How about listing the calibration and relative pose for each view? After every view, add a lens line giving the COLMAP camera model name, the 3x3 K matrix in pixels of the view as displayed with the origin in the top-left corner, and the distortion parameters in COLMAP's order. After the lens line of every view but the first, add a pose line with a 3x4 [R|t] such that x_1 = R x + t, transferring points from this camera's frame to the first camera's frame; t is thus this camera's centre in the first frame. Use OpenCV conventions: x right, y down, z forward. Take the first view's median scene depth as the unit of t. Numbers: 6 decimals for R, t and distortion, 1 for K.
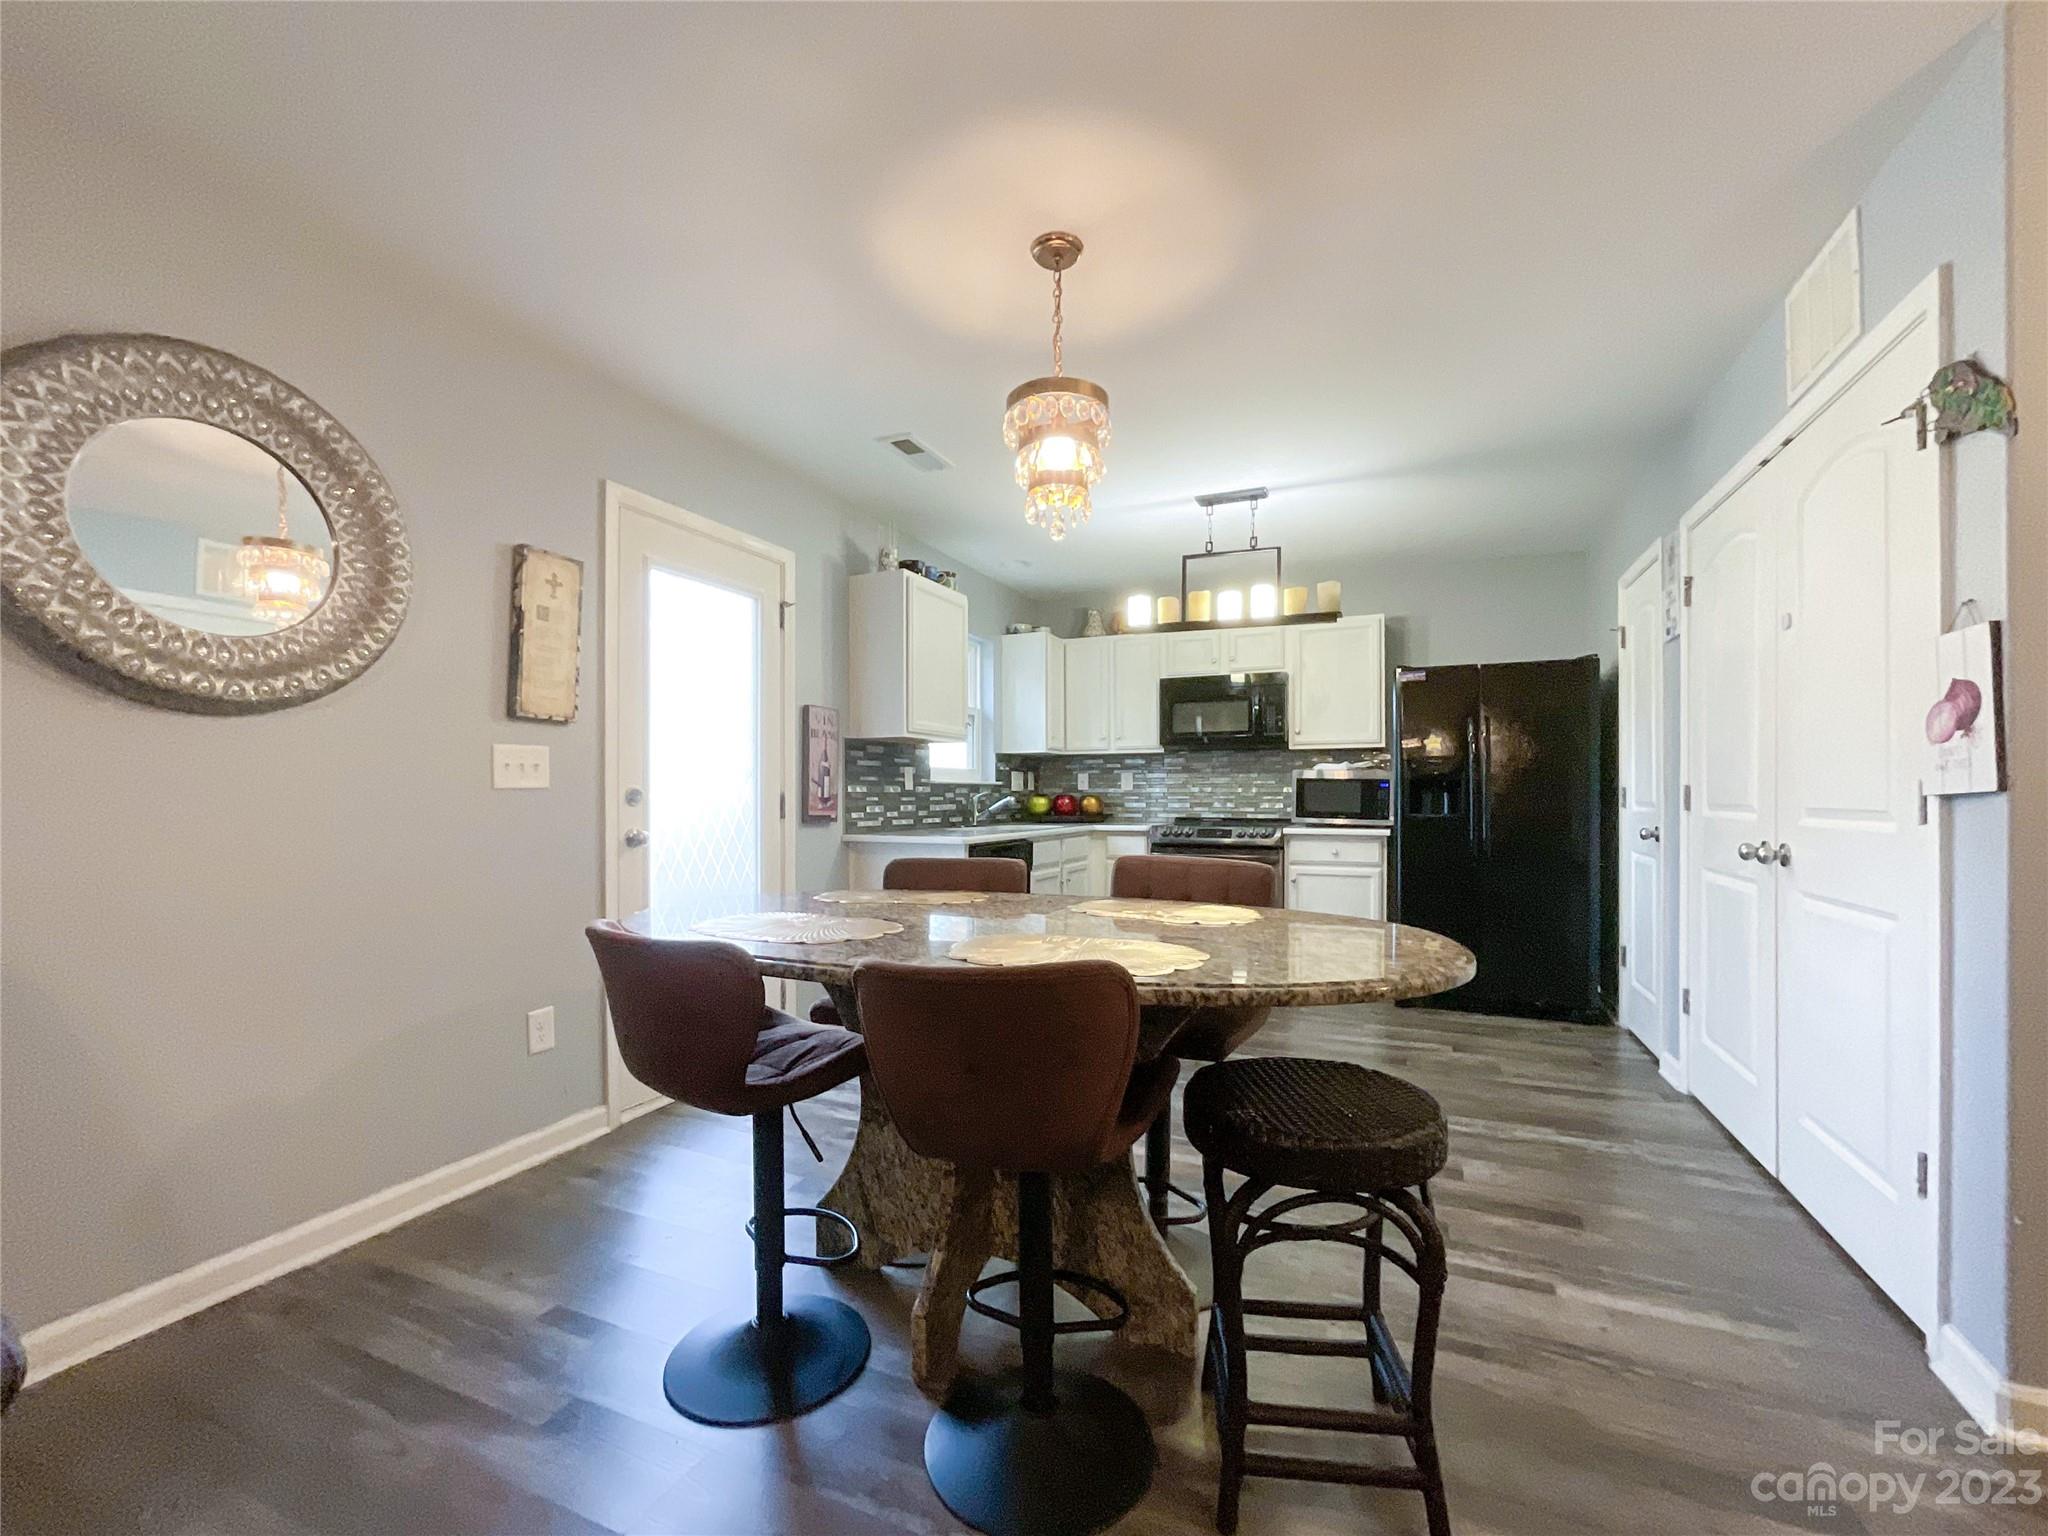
lens RADIAL K [[869.9, 0, 1042.0], [0, 869.9, 801.9], [0, 0, 1]] dist [-0.017996, 0.007530]
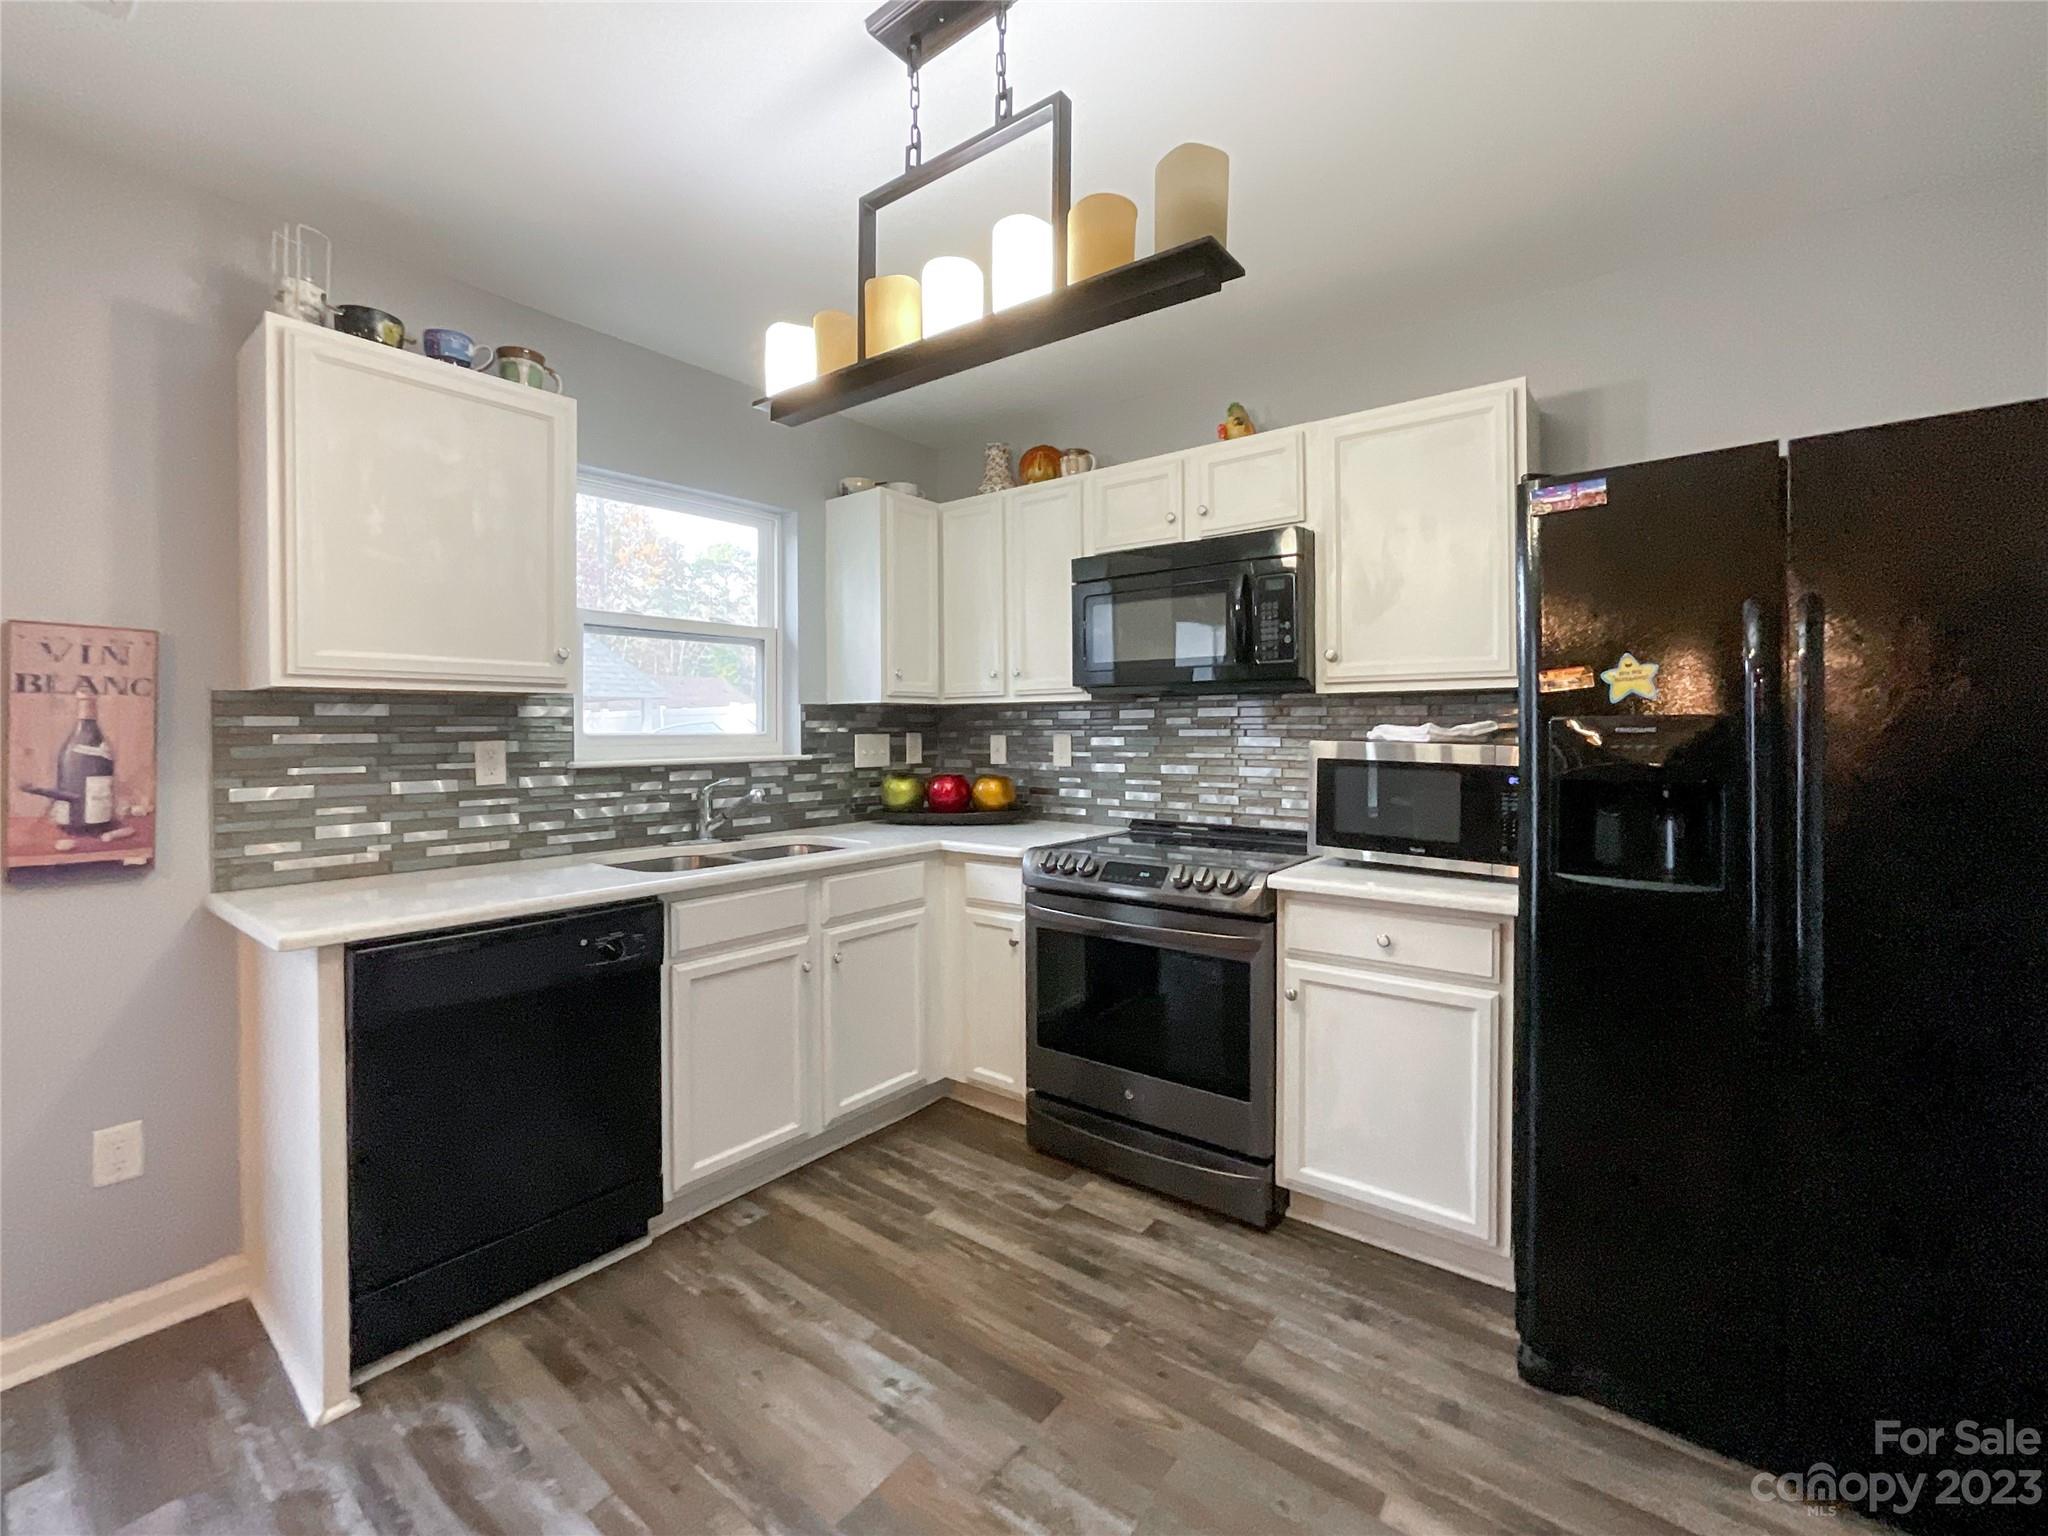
lens RADIAL K [[869.9, 0, 1046.8], [0, 869.9, 736.4], [0, 0, 1]] dist [-0.017996, 0.007530]
pose [[0.969308, 0.001038, -0.245845, 0.304616], [-0.000548, 0.999998, 0.002060, -0.045220], [0.245847, -0.001862, 0.969307, 0.596372]]
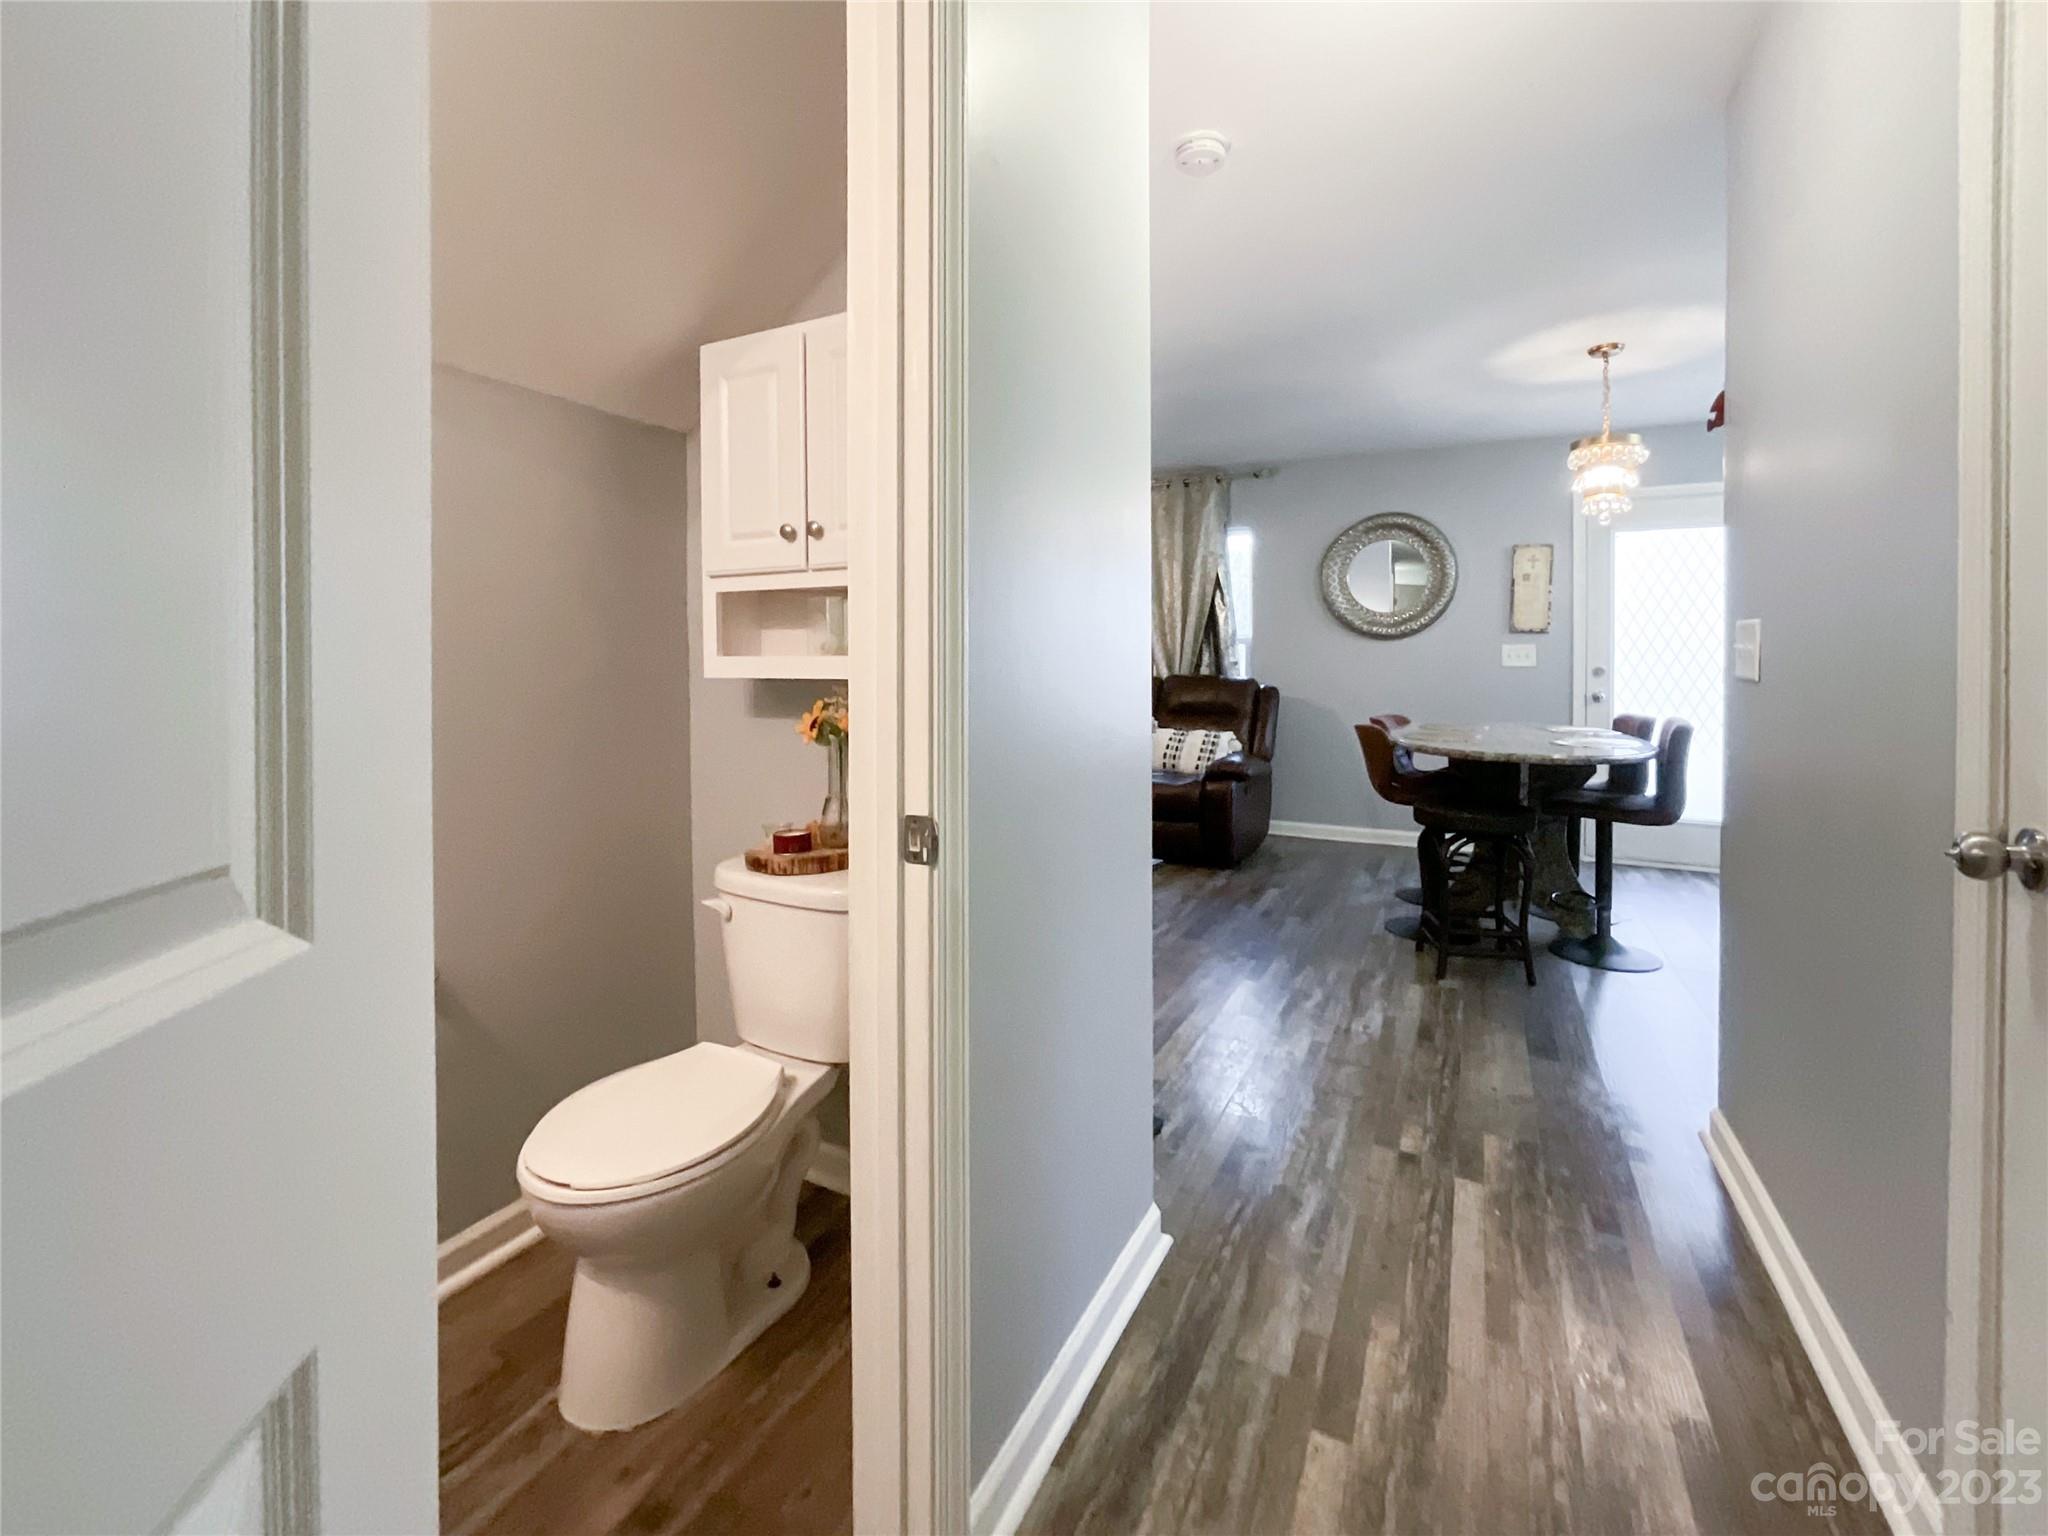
lens RADIAL K [[869.9, 0, 1010.3], [0, 869.9, 752.7], [0, 0, 1]] dist [-0.017996, 0.007530]
pose [[-0.084310, 0.102695, -0.991133, 0.889745], [-0.011791, 0.994502, 0.104047, -0.006390], [0.996370, 0.020459, -0.082636, -0.004321]]
